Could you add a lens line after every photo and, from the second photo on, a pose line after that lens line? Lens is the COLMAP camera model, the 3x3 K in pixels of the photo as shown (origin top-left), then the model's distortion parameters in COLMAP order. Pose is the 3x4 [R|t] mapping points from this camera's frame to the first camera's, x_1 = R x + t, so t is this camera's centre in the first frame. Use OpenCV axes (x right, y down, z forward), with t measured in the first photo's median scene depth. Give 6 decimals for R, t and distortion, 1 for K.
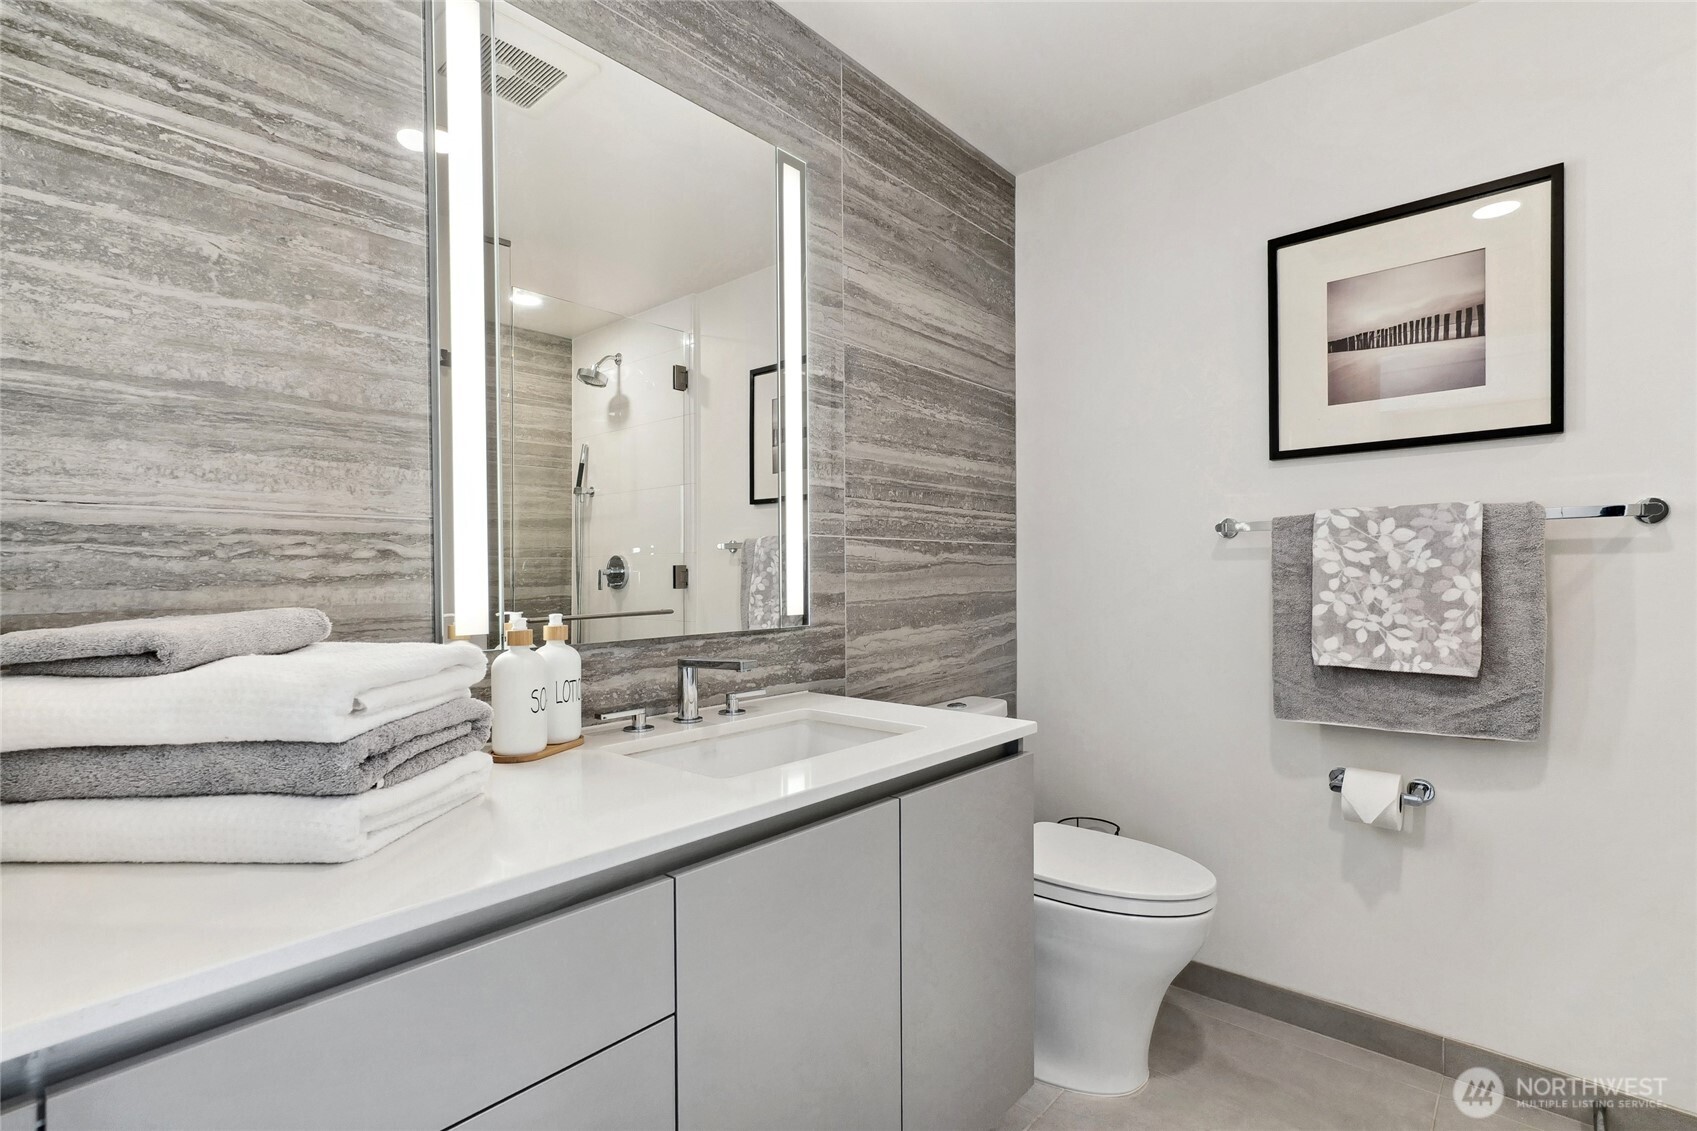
lens RADIAL K [[797.8, 0, 884.5], [0, 797.8, 608.2], [0, 0, 1]] dist [-0.000403, 0.006354]
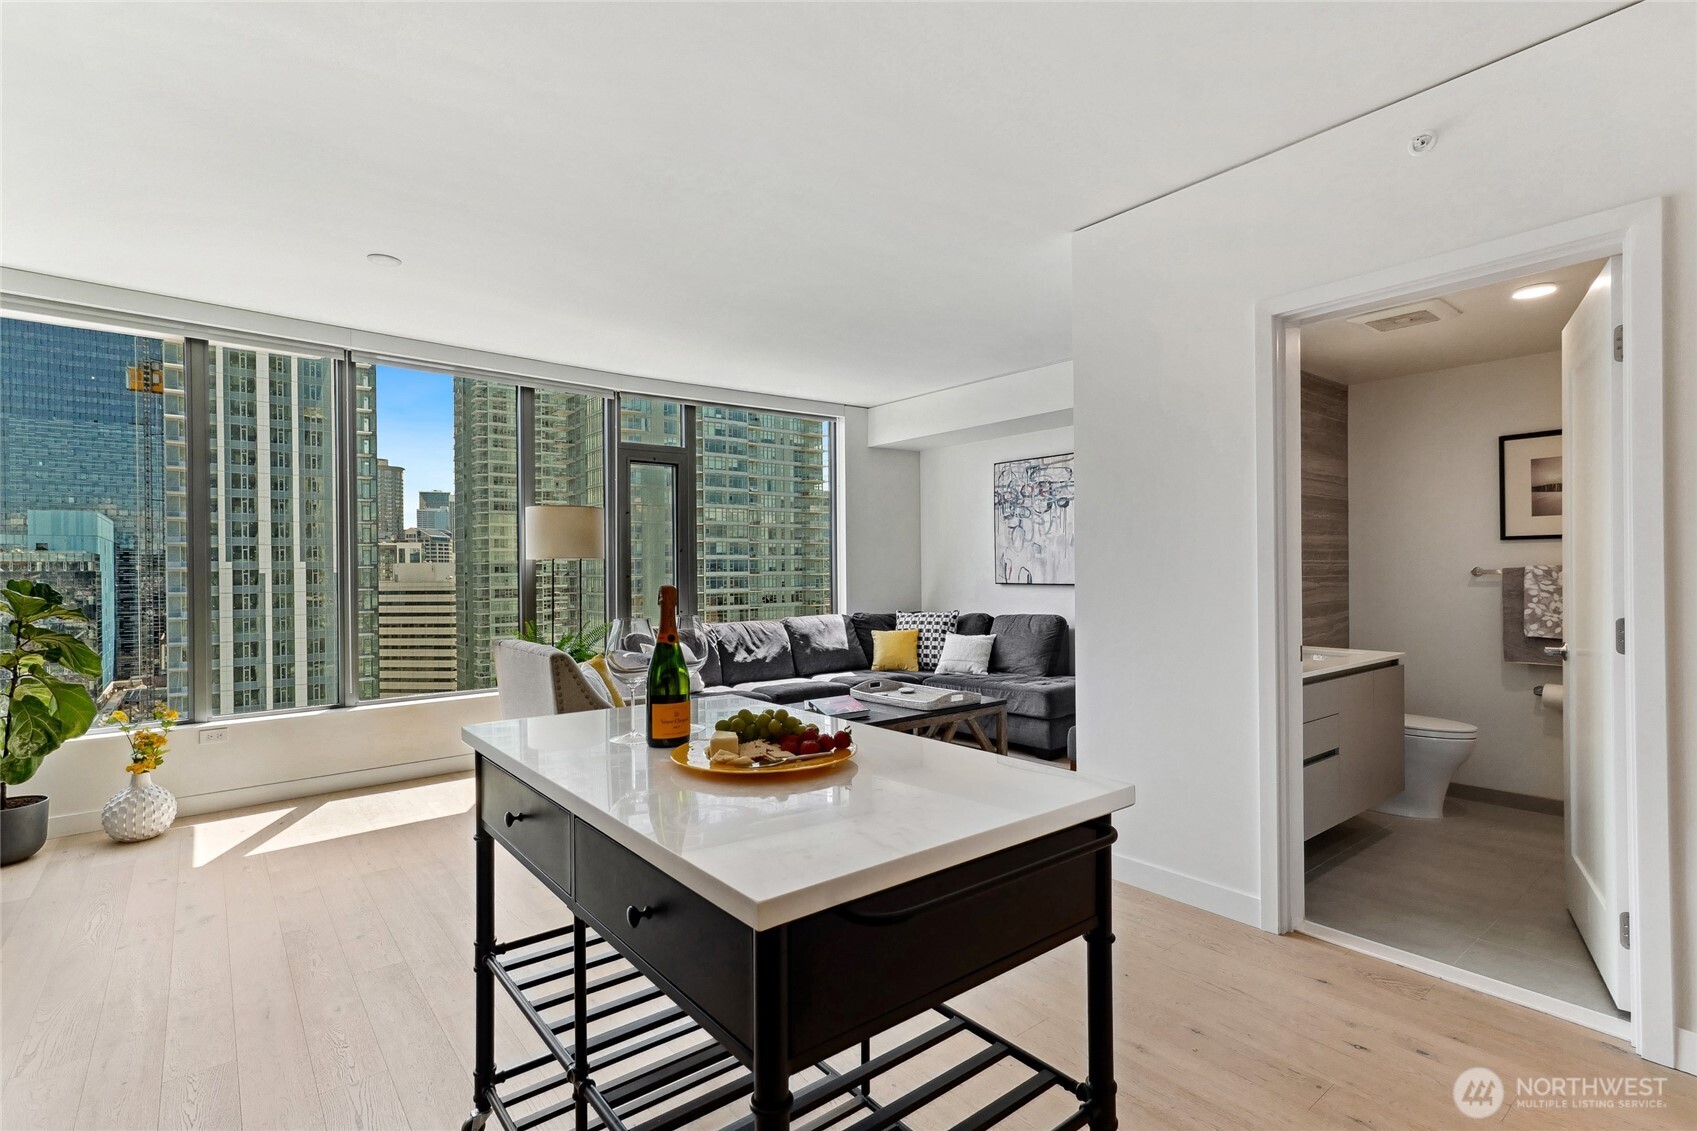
lens RADIAL K [[797.8, 0, 875.8], [0, 797.8, 587.9], [0, 0, 1]] dist [-0.000403, 0.006354]
pose [[0.981193, 0.005531, -0.192952, -0.759386], [-0.009250, 0.999788, -0.018378, -0.005796], [0.192810, 0.019817, 0.981036, -1.446800]]
